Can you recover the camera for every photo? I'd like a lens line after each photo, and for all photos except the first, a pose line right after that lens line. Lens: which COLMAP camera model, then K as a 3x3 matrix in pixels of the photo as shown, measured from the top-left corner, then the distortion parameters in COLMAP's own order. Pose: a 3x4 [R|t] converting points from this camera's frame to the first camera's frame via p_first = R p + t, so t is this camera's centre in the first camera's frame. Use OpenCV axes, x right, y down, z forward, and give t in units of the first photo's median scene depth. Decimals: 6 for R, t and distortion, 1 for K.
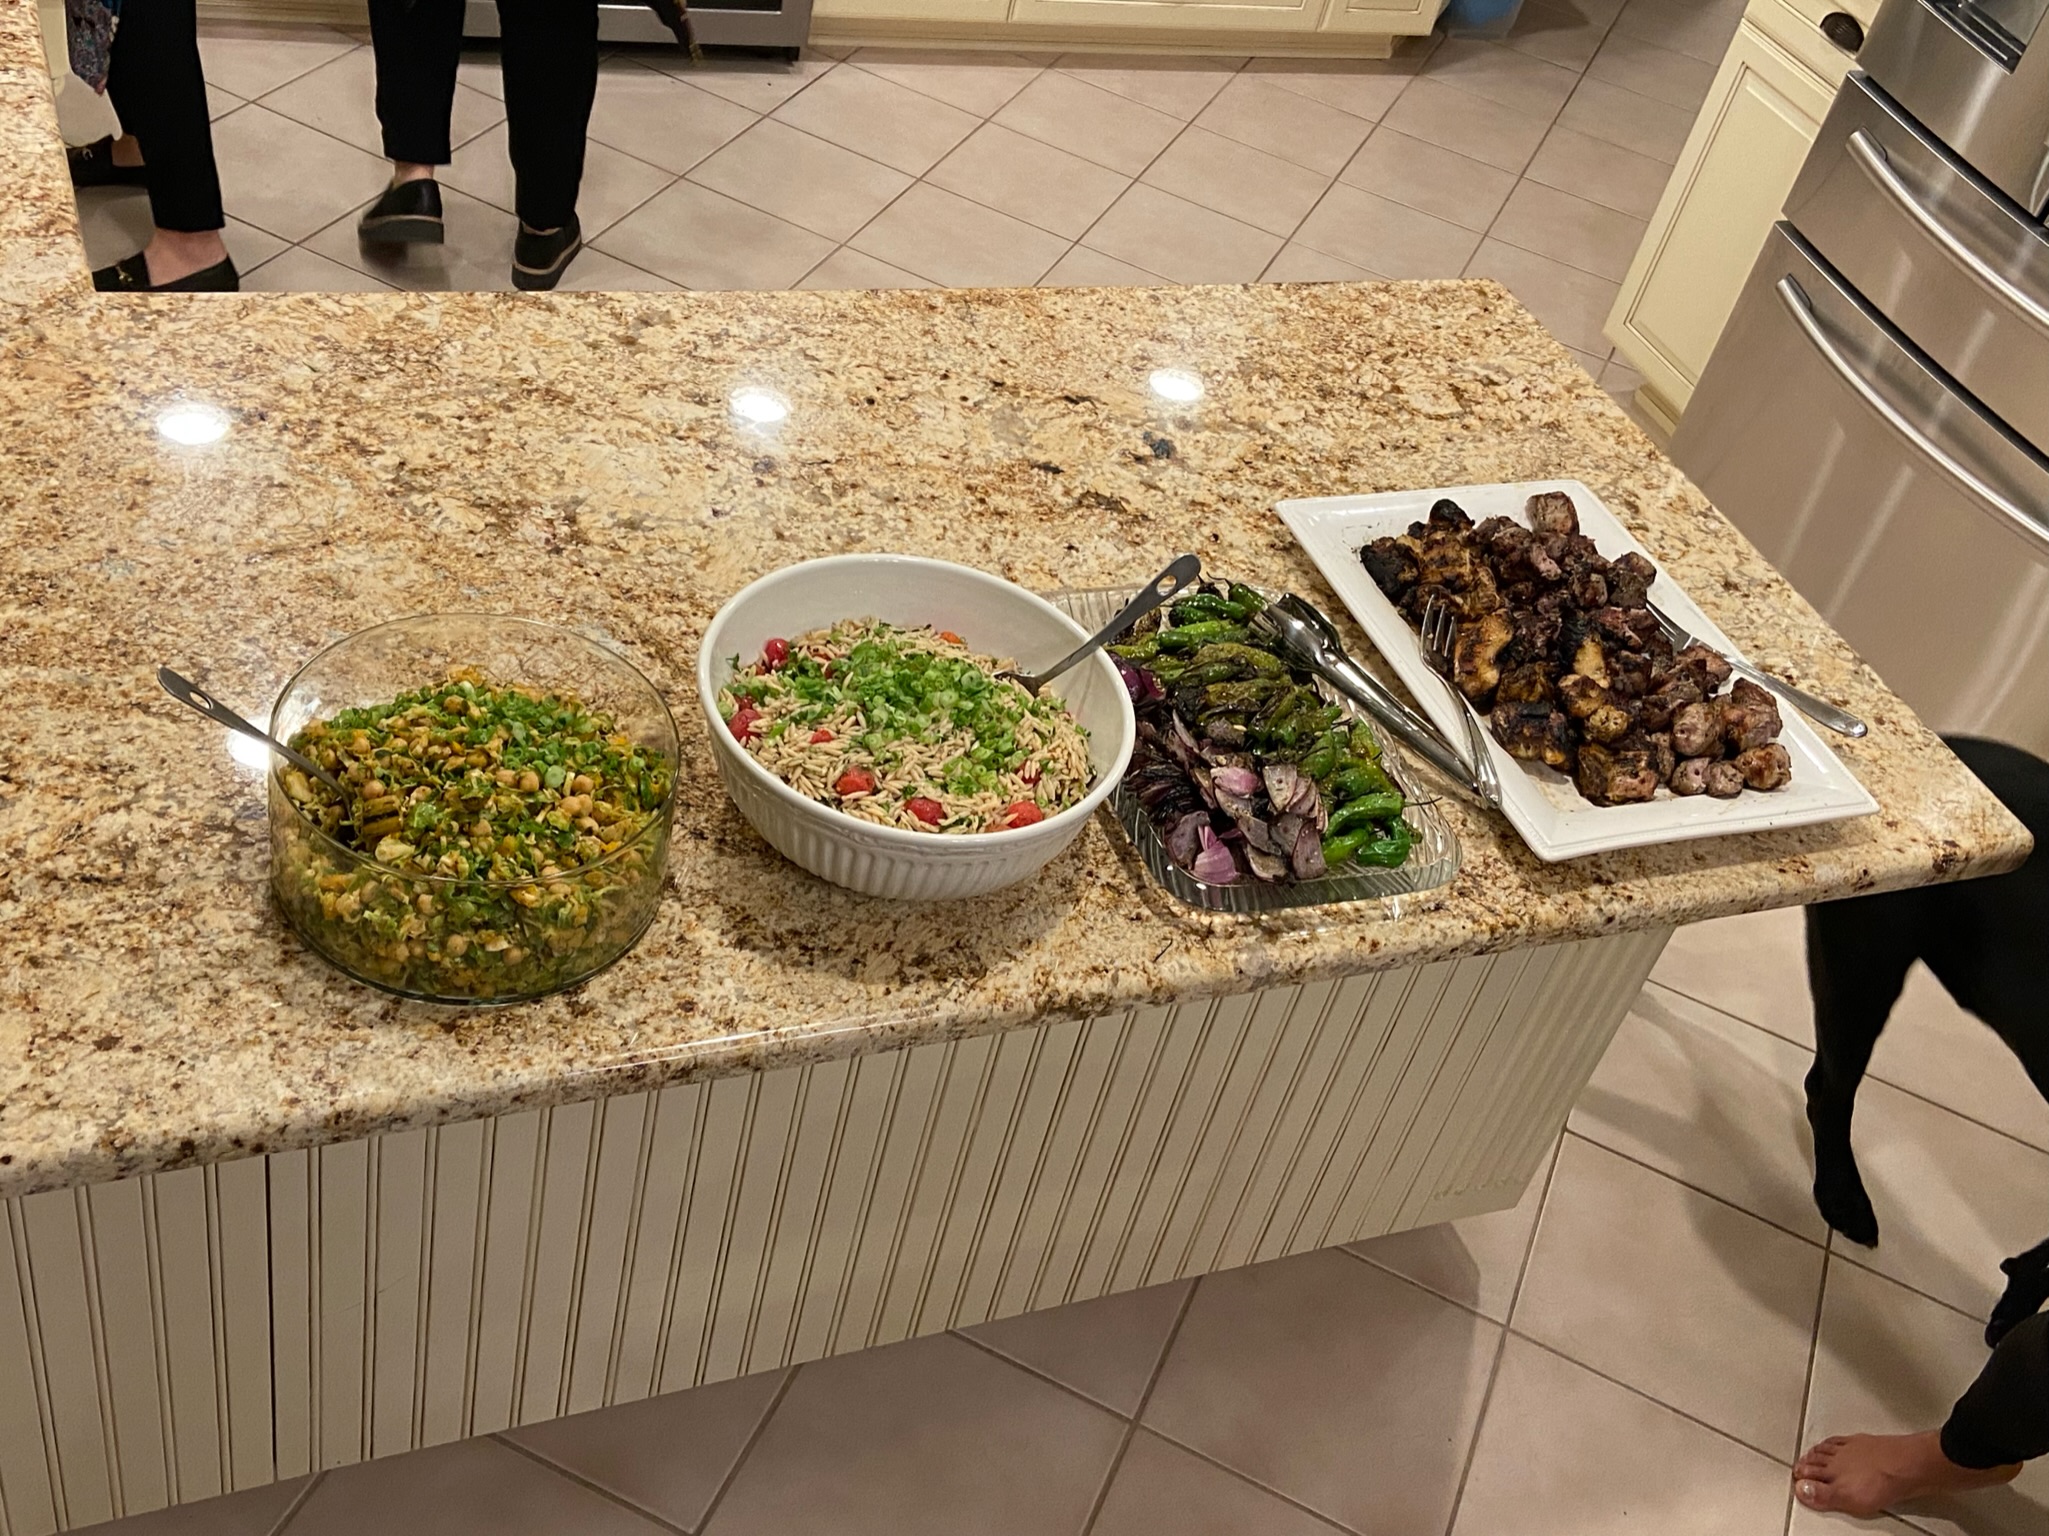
lens RADIAL K [[2186.4, 0, 963.0], [0, 2186.4, 770.0], [0, 0, 1]] dist [0.118092, -0.015510]
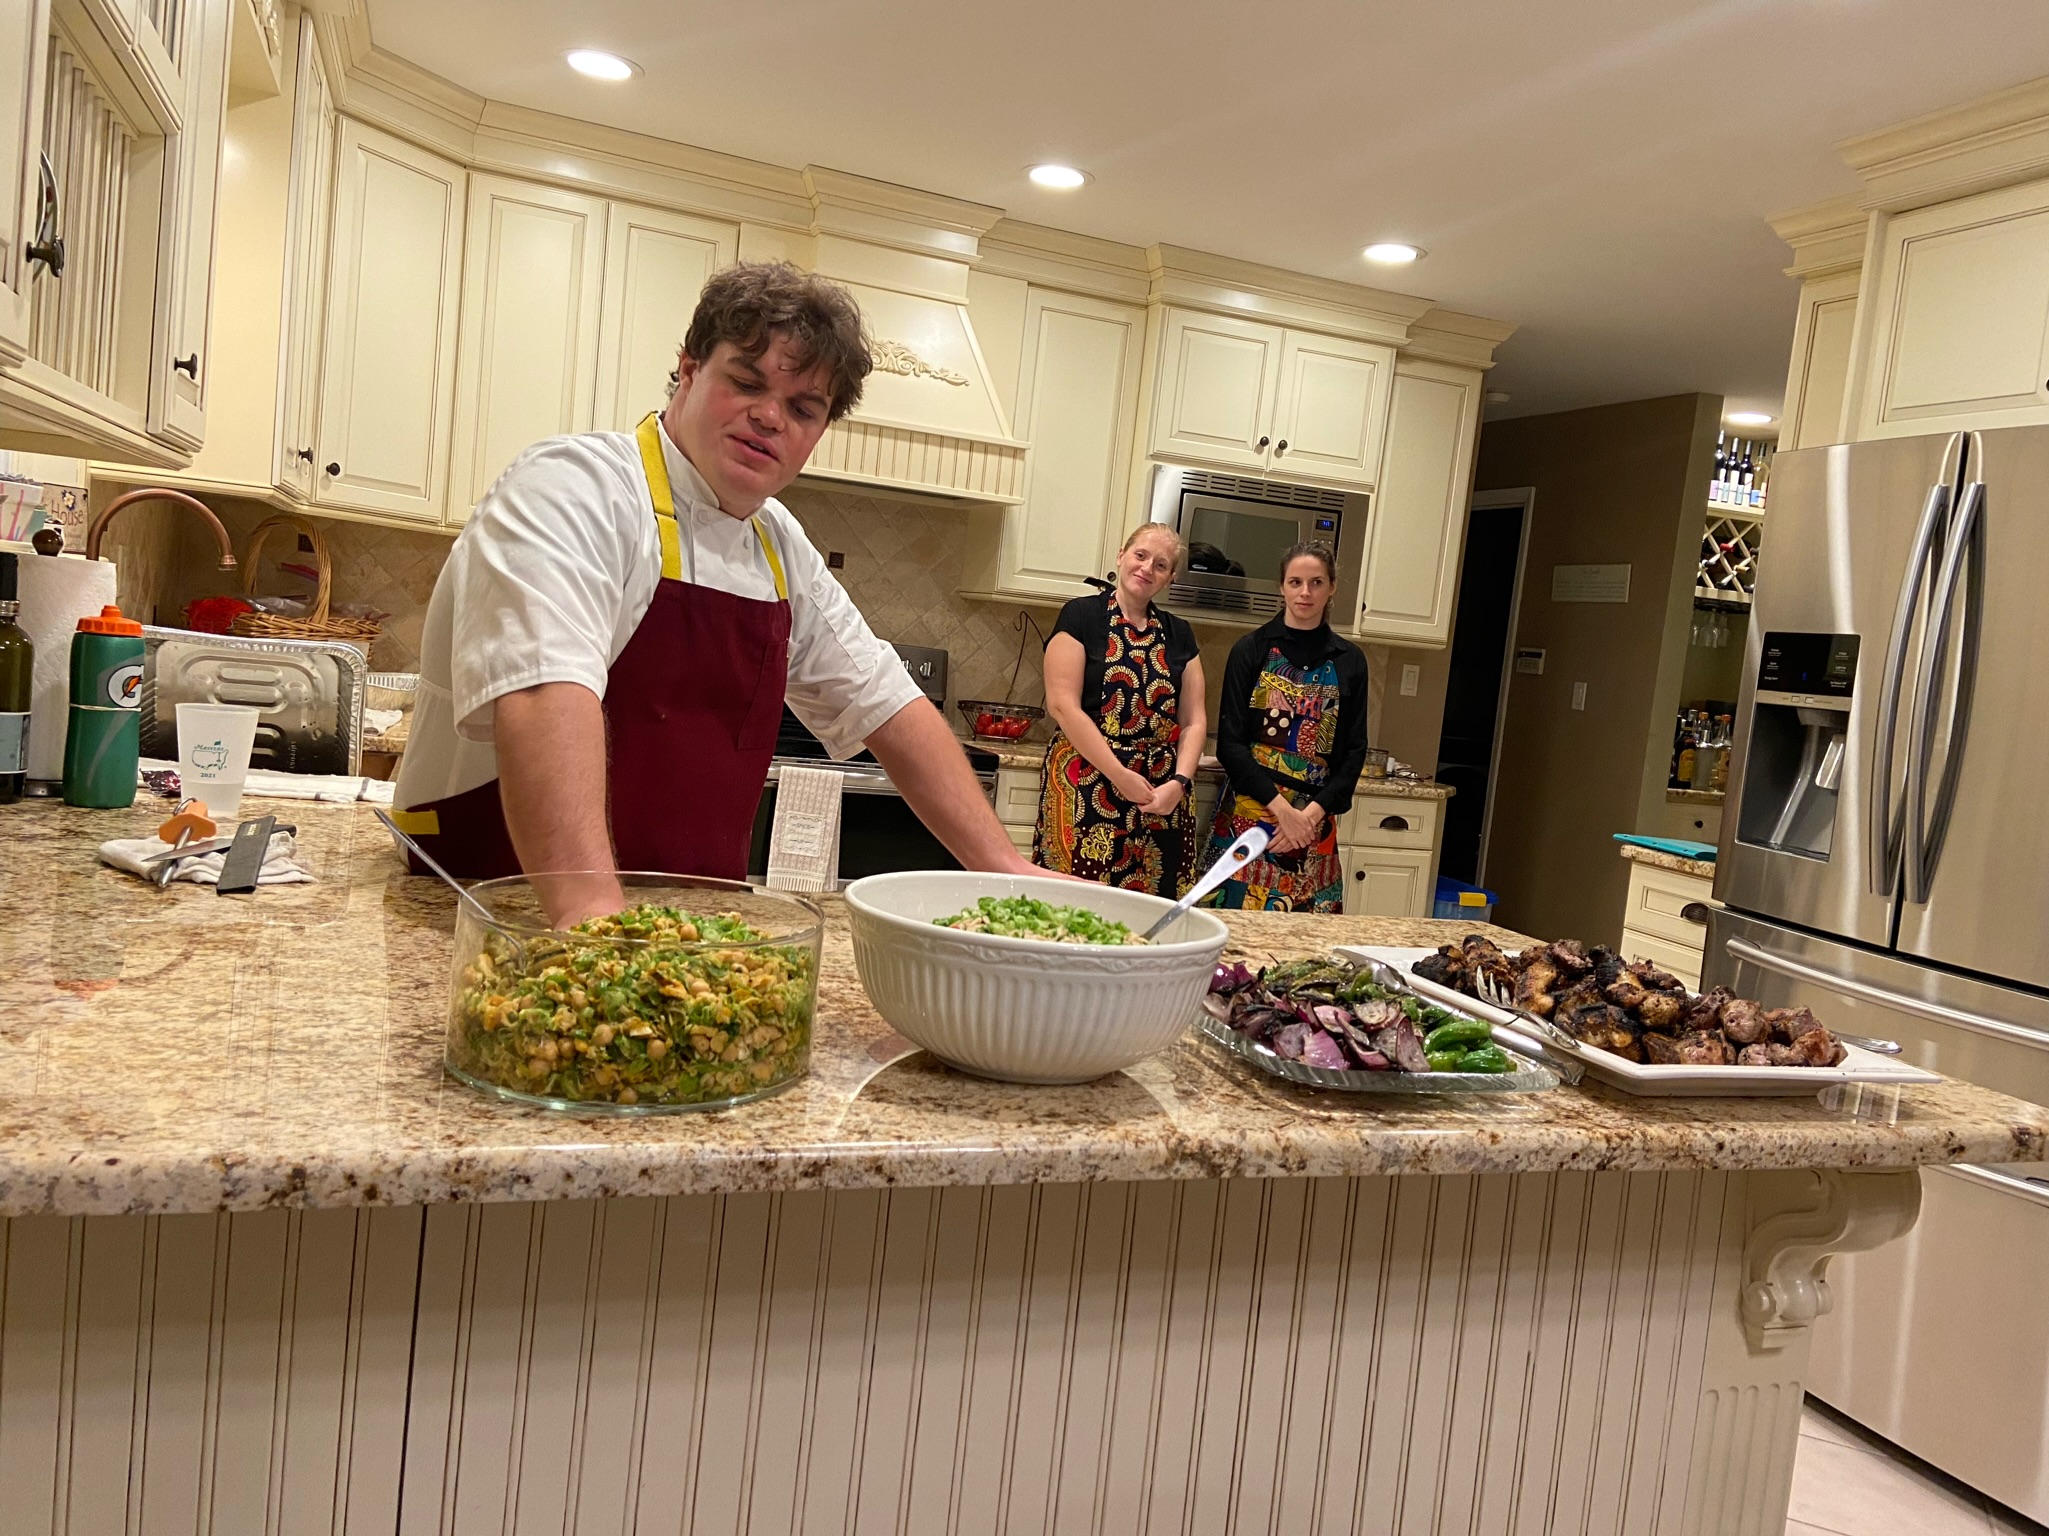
lens RADIAL K [[1537.1, 0, 1024.5], [0, 1537.1, 768.0], [0, 0, 1]] dist [0.130898, -0.135873]
pose [[0.996803, -0.077666, -0.018740, -0.005619], [0.049090, 0.780437, -0.623305, 0.429015], [0.063035, 0.620392, 0.781754, 0.335626]]
